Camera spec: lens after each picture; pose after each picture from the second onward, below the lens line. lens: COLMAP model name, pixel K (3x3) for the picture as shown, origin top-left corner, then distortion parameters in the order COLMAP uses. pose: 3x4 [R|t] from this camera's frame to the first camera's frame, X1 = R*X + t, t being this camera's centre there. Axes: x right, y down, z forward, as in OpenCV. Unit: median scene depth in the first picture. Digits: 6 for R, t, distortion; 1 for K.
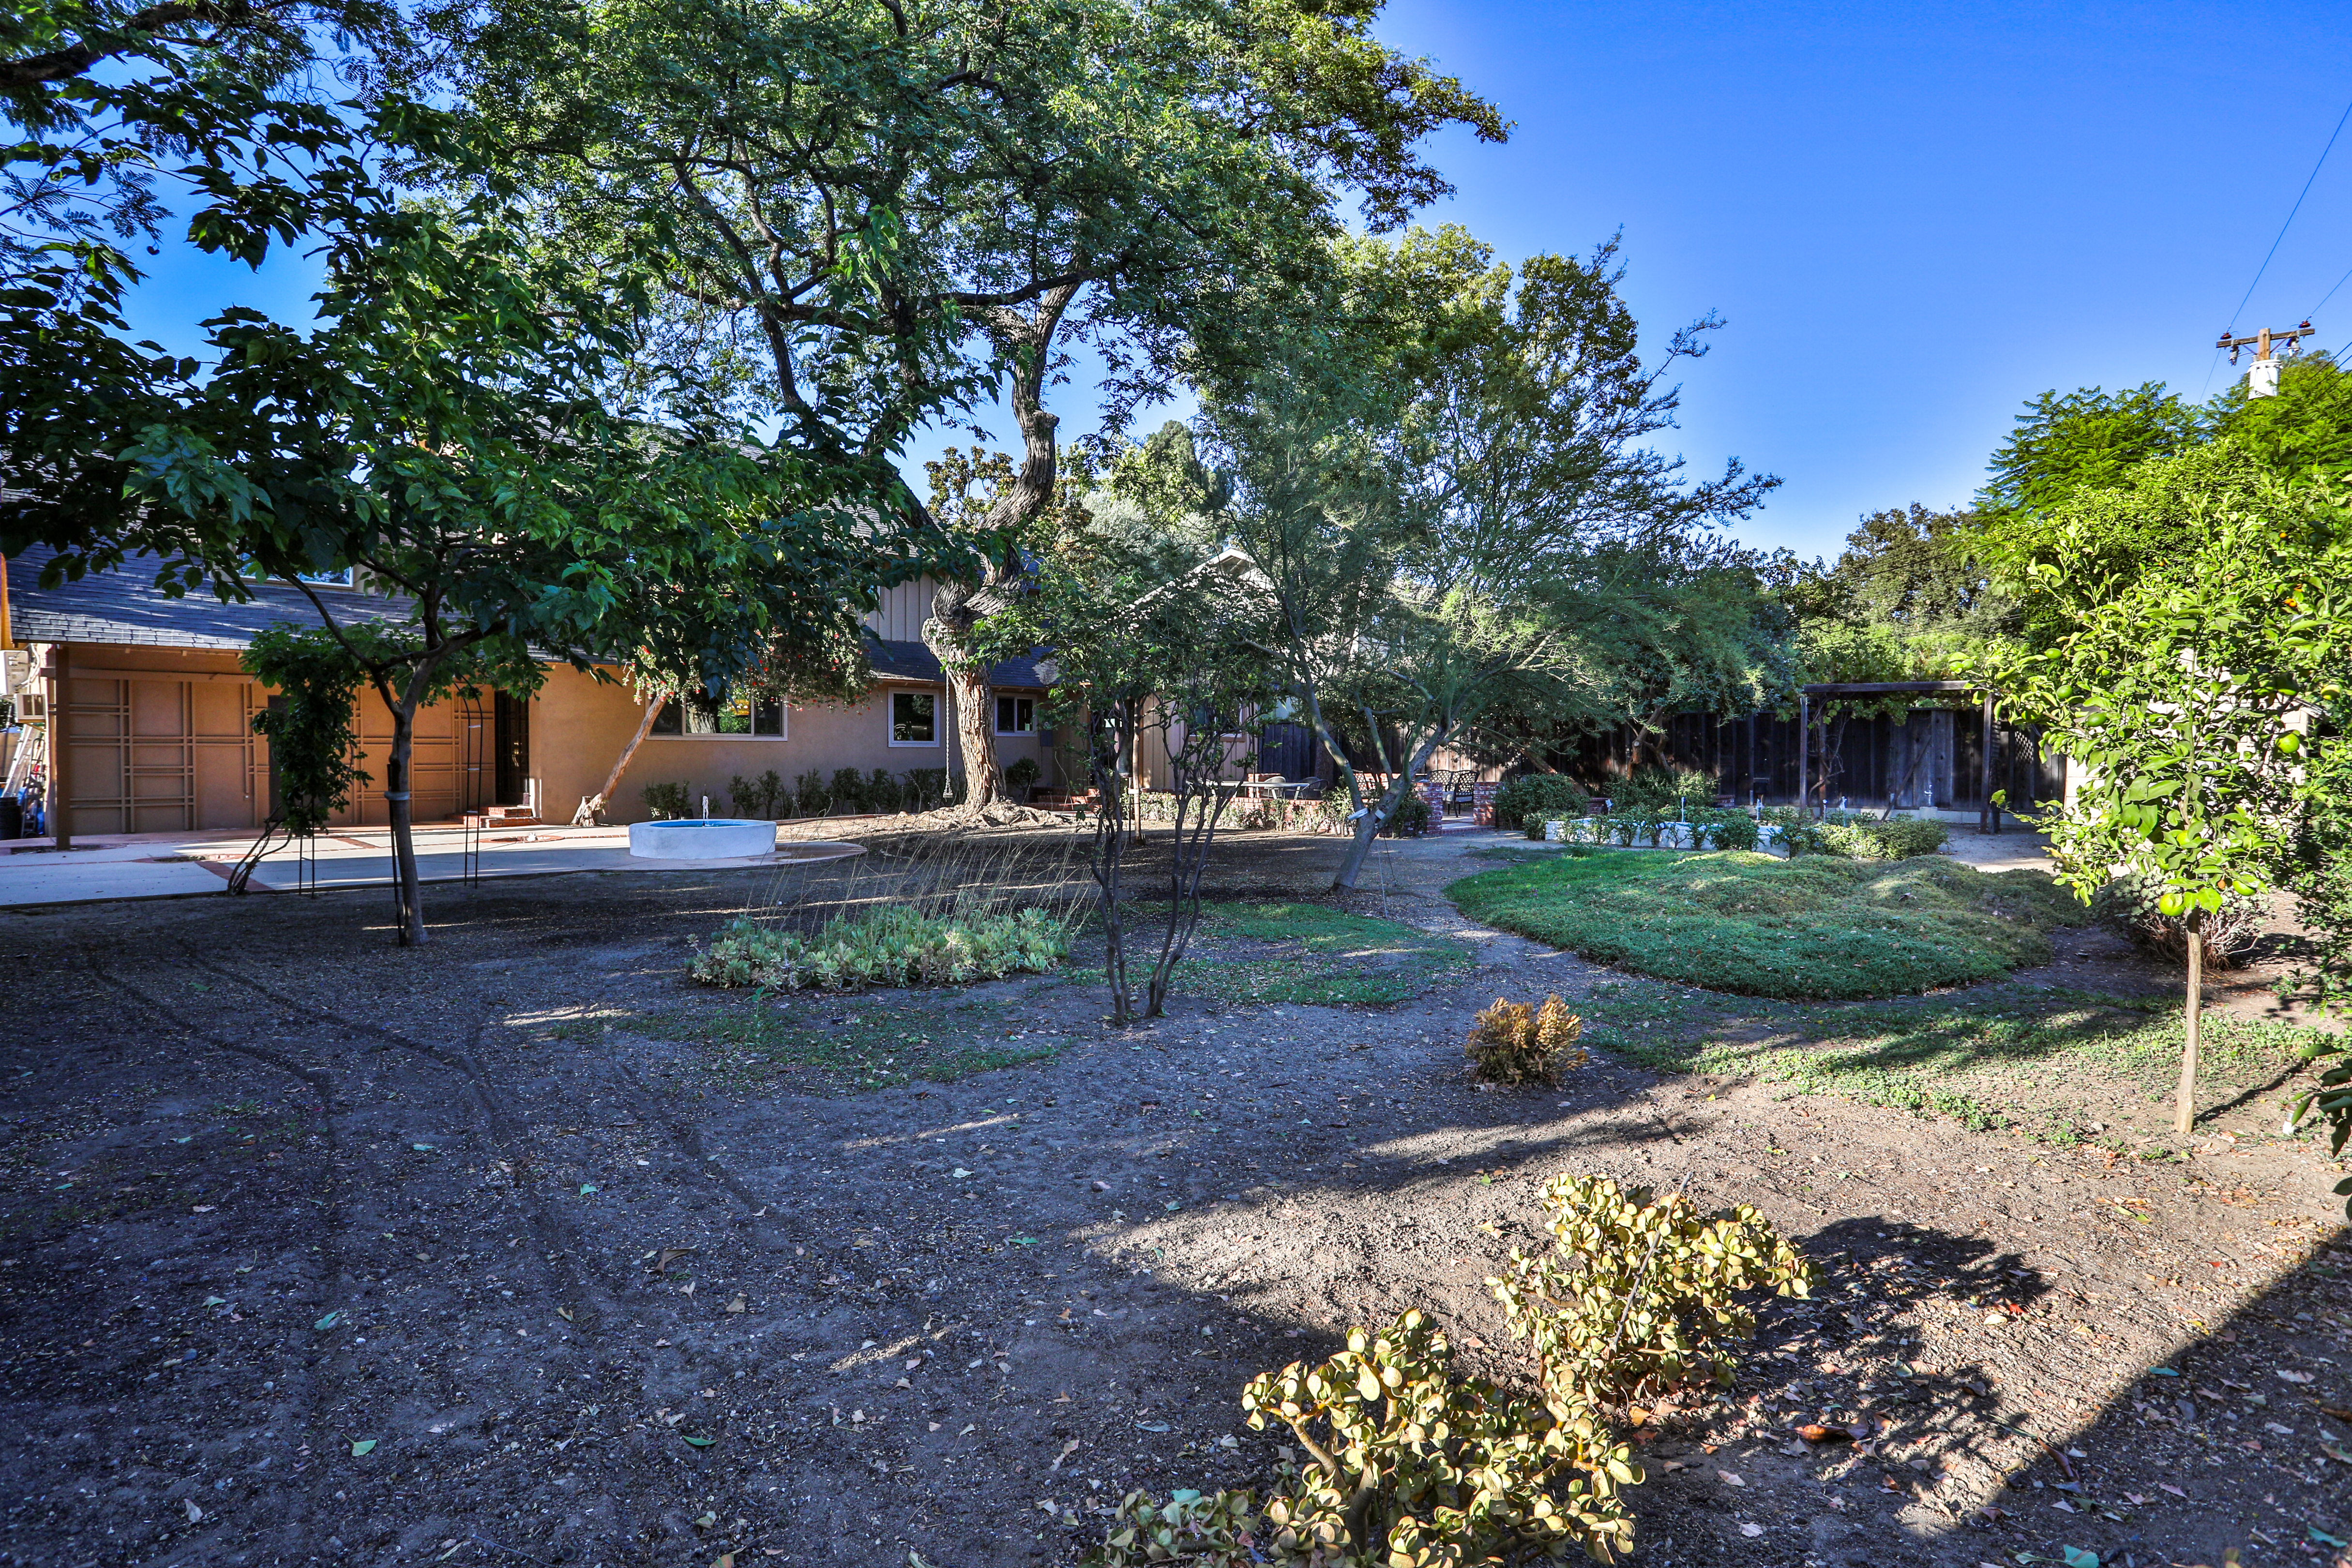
lens RADIAL K [[1195.5, 0, 1176.1], [0, 1195.5, 774.8], [0, 0, 1]] dist [-0.027189, 0.002624]
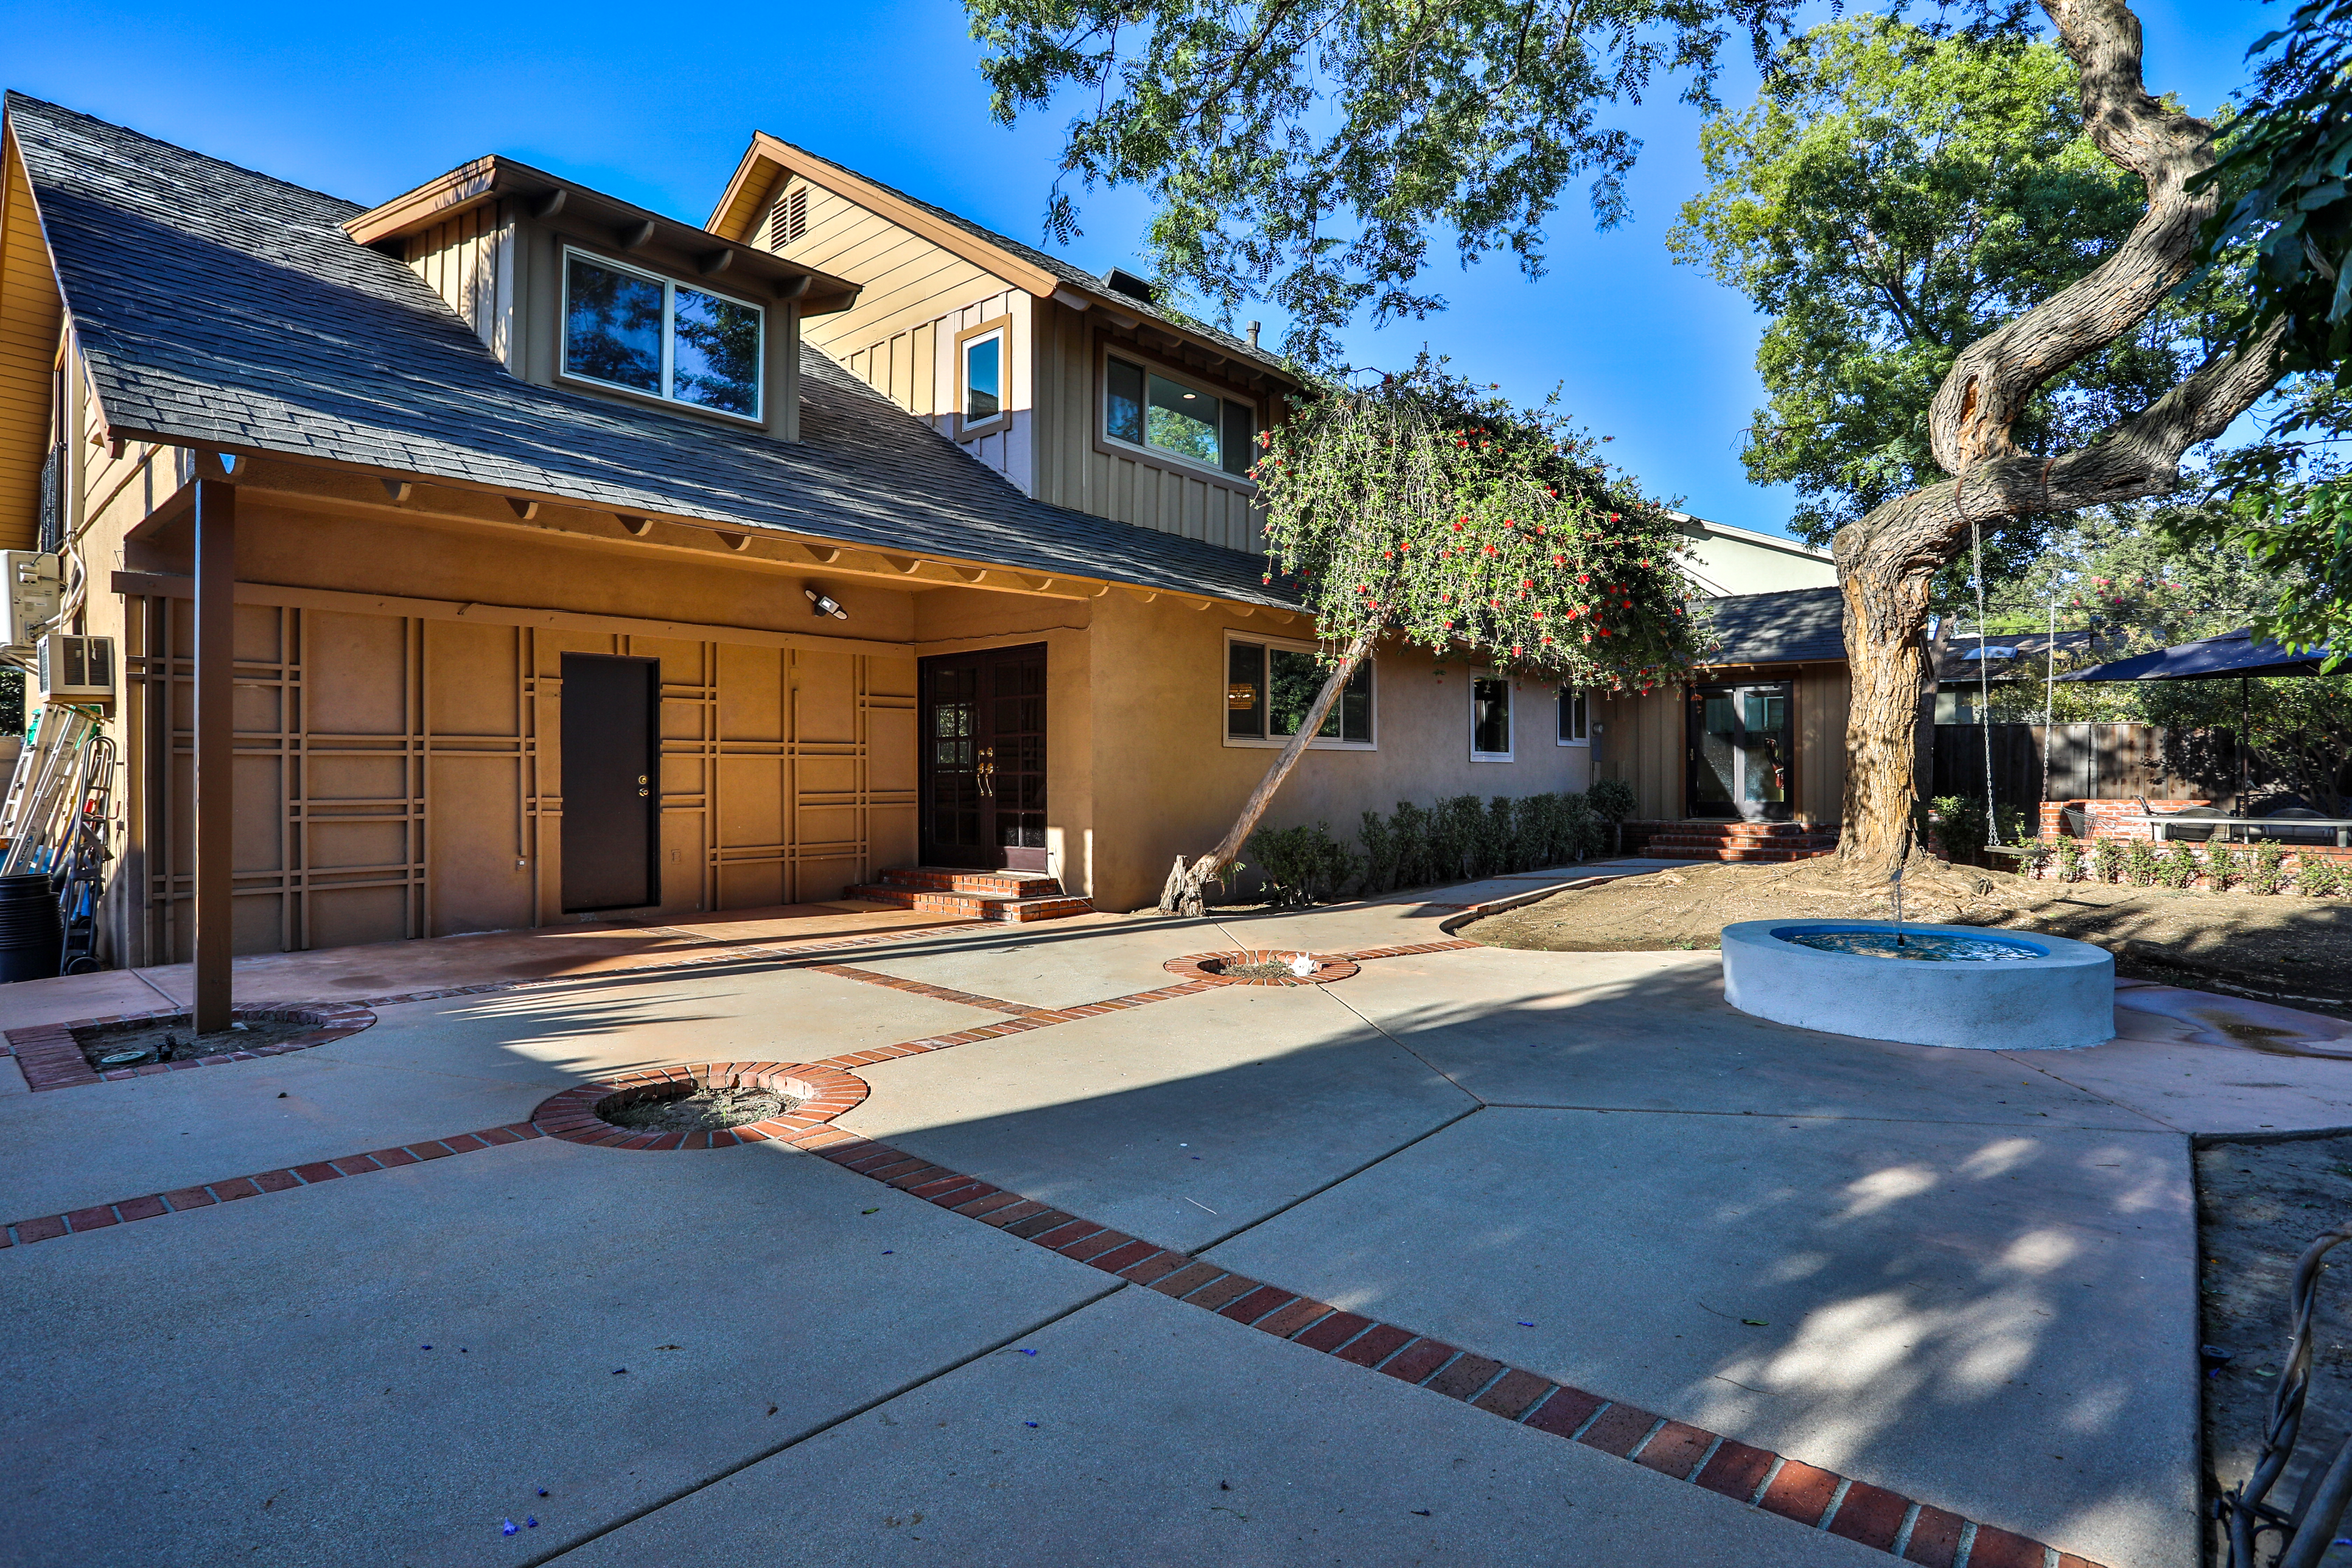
lens RADIAL K [[1195.5, 0, 1179.8], [0, 1195.5, 779.3], [0, 0, 1]] dist [-0.027189, 0.002624]
pose [[0.999131, -0.002807, 0.041595, -0.560171], [0.003312, 0.999922, -0.012074, -0.009232], [-0.041558, 0.012201, 0.999062, 0.520592]]
